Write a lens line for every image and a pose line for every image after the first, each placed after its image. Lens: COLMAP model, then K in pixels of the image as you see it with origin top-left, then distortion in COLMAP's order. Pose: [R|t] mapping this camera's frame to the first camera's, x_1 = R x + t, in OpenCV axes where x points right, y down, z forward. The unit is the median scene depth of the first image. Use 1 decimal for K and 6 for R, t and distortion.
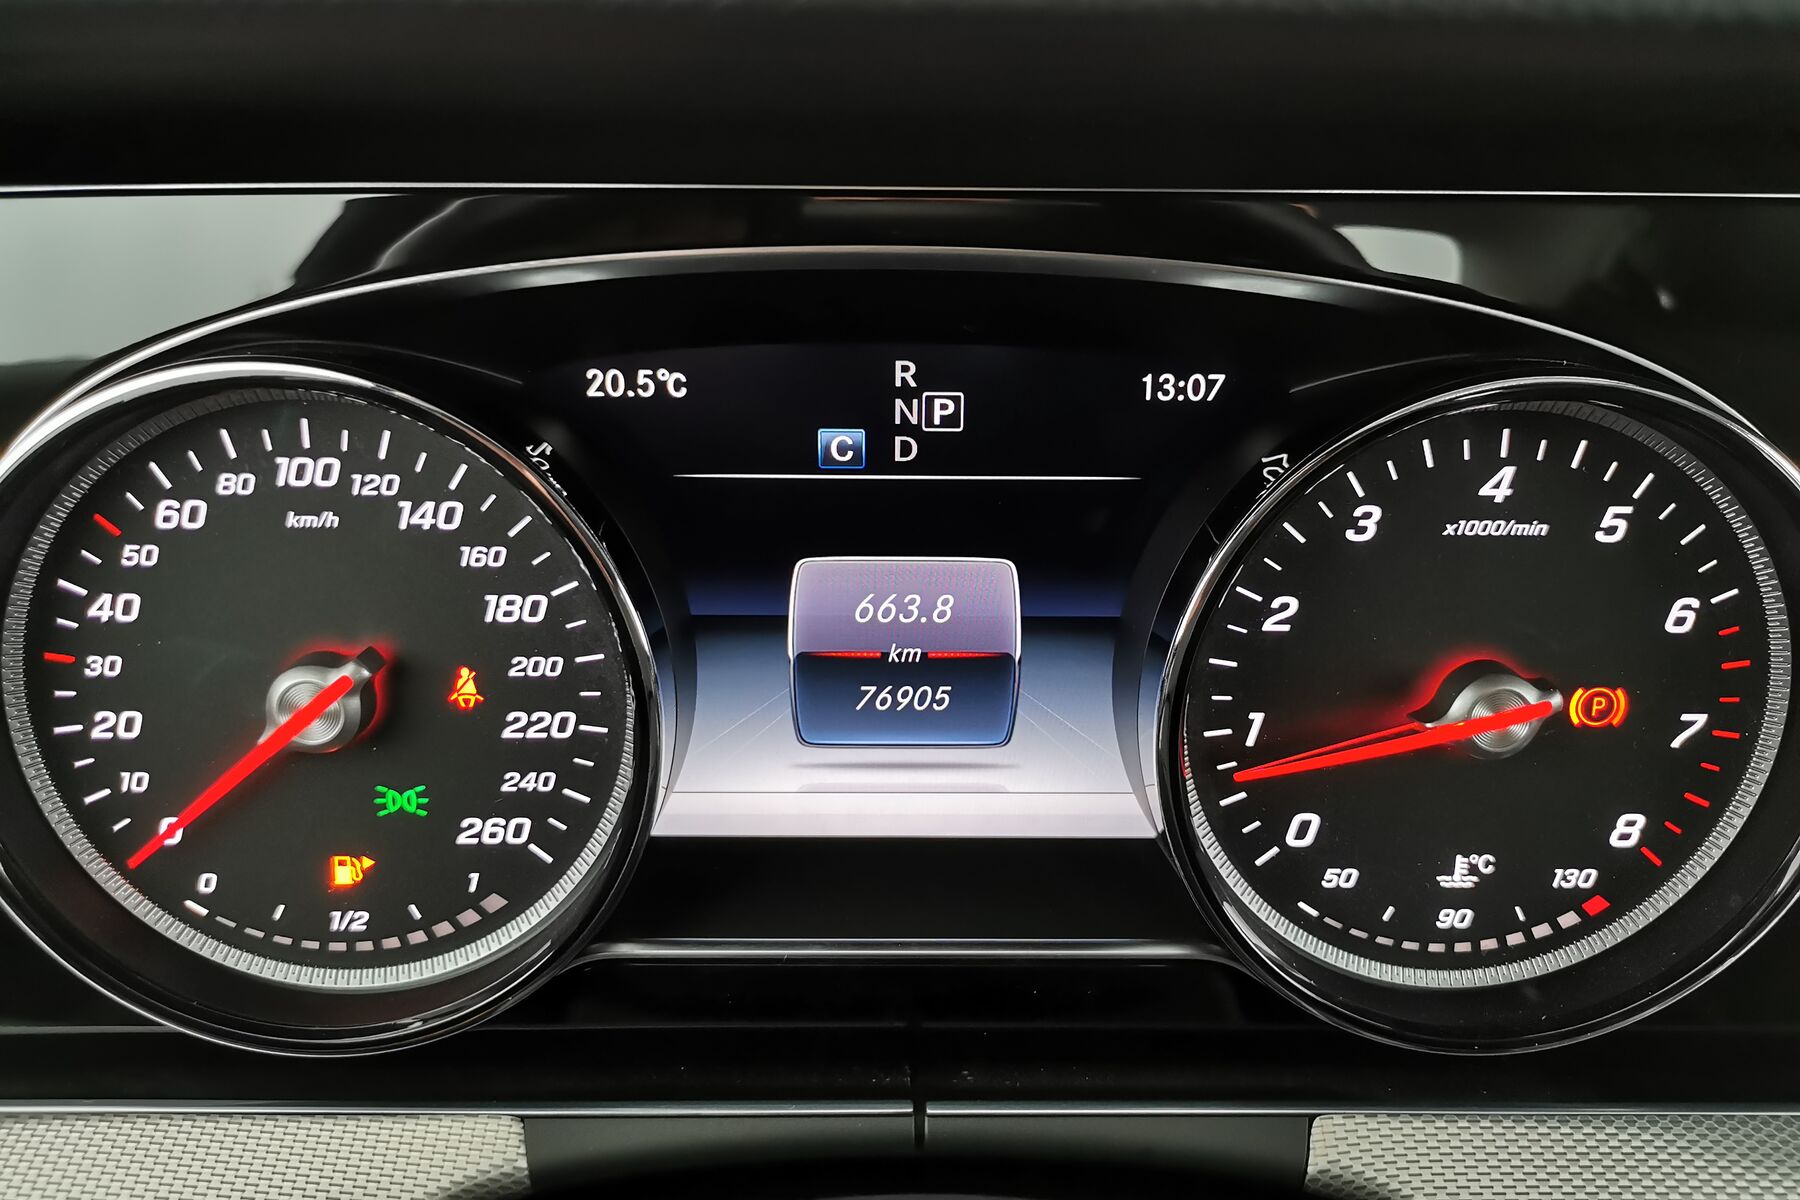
lens RADIAL K [[1366.6, 0, 900.0], [0, 1366.6, 600.0], [0, 0, 1]] dist [0.010485, -0.001564]
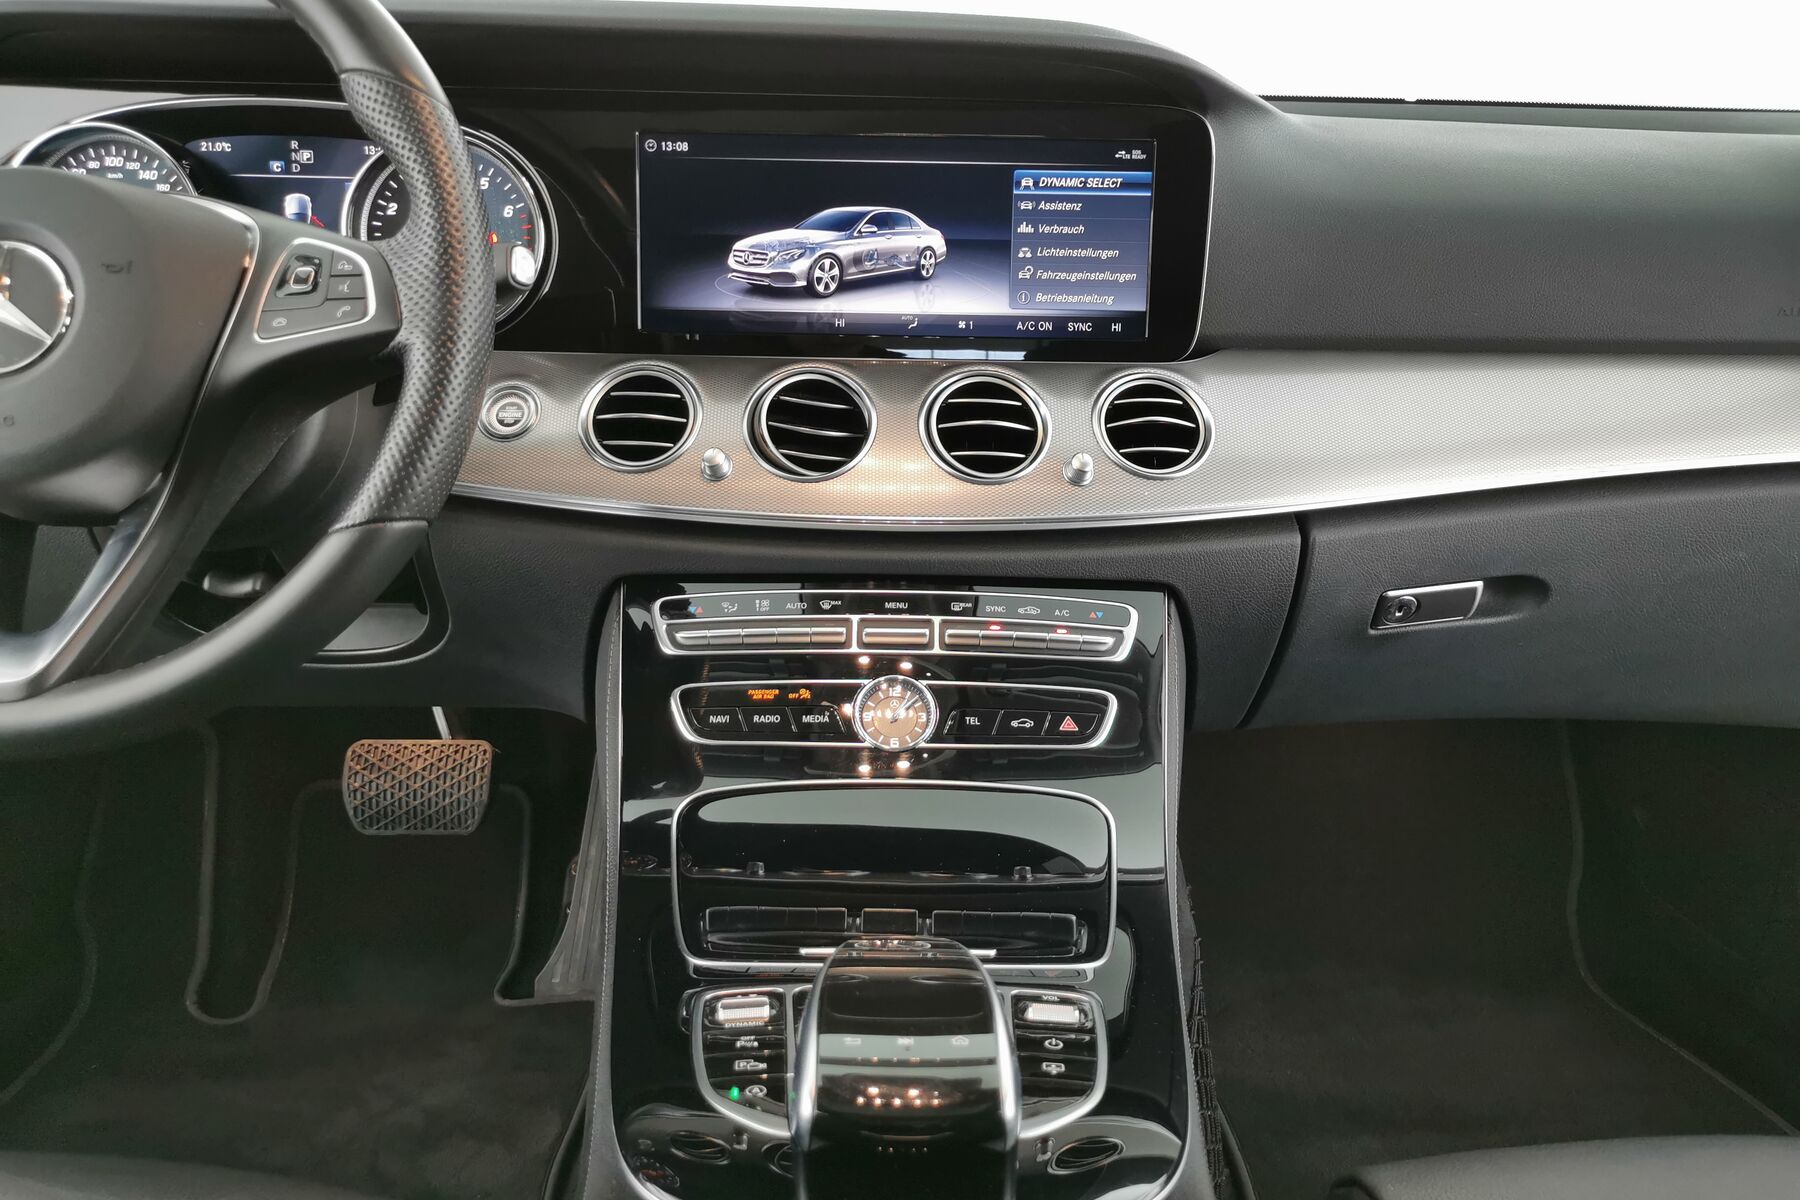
lens RADIAL K [[1383.1, 0, 900.0], [0, 1383.1, 600.0], [0, 0, 1]] dist [0.013477, -0.010044]
pose [[0.999917, 0.012814, 0.001376, 1.563999], [-0.012651, 0.996315, -0.084830, 1.273441], [-0.002458, 0.084806, 0.996394, -2.420095]]
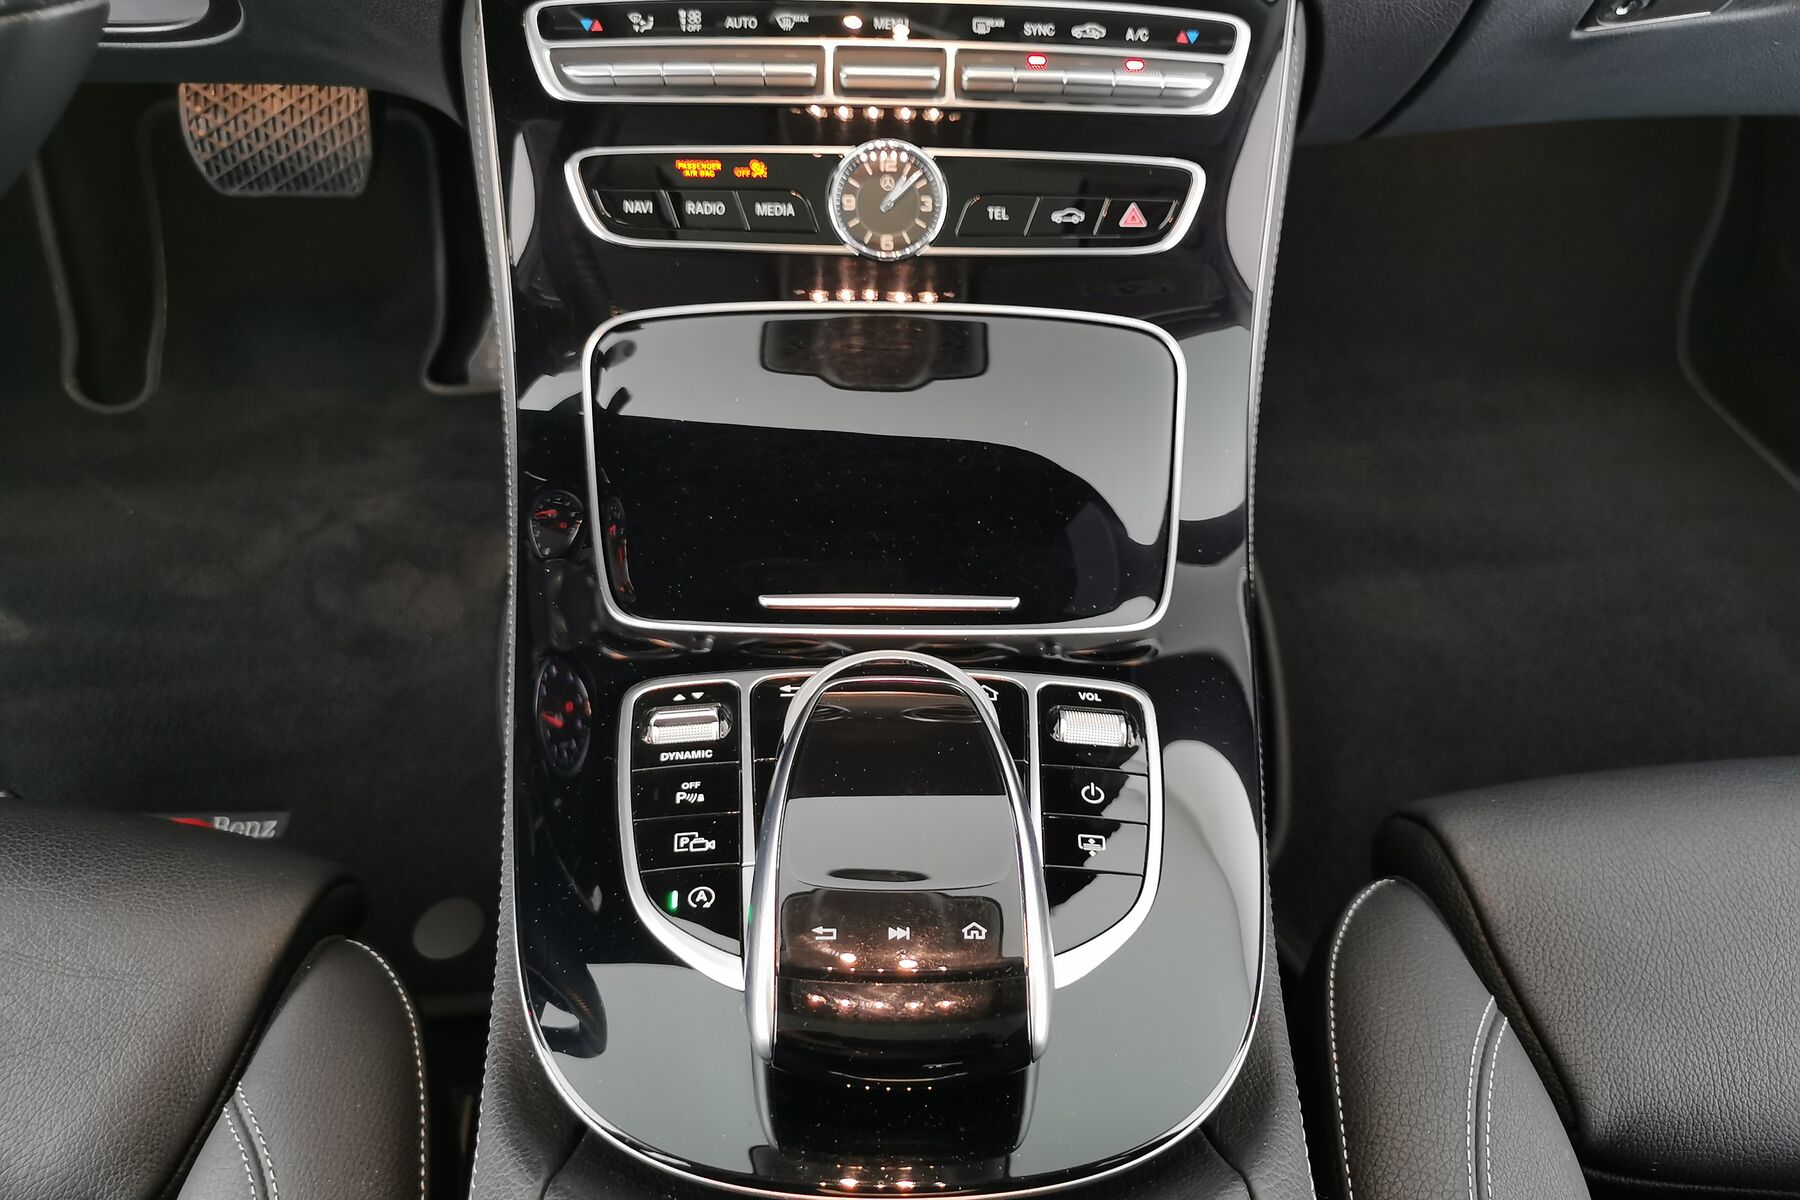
lens RADIAL K [[1445.6, 0, 900.0], [0, 1445.6, 600.0], [0, 0, 1]] dist [0.014448, -0.004576]
pose [[0.999695, 0.018338, 0.016528, 1.553036], [-0.023840, 0.890990, 0.453397, 0.791785], [-0.006412, -0.453653, 0.891155, -1.625541]]
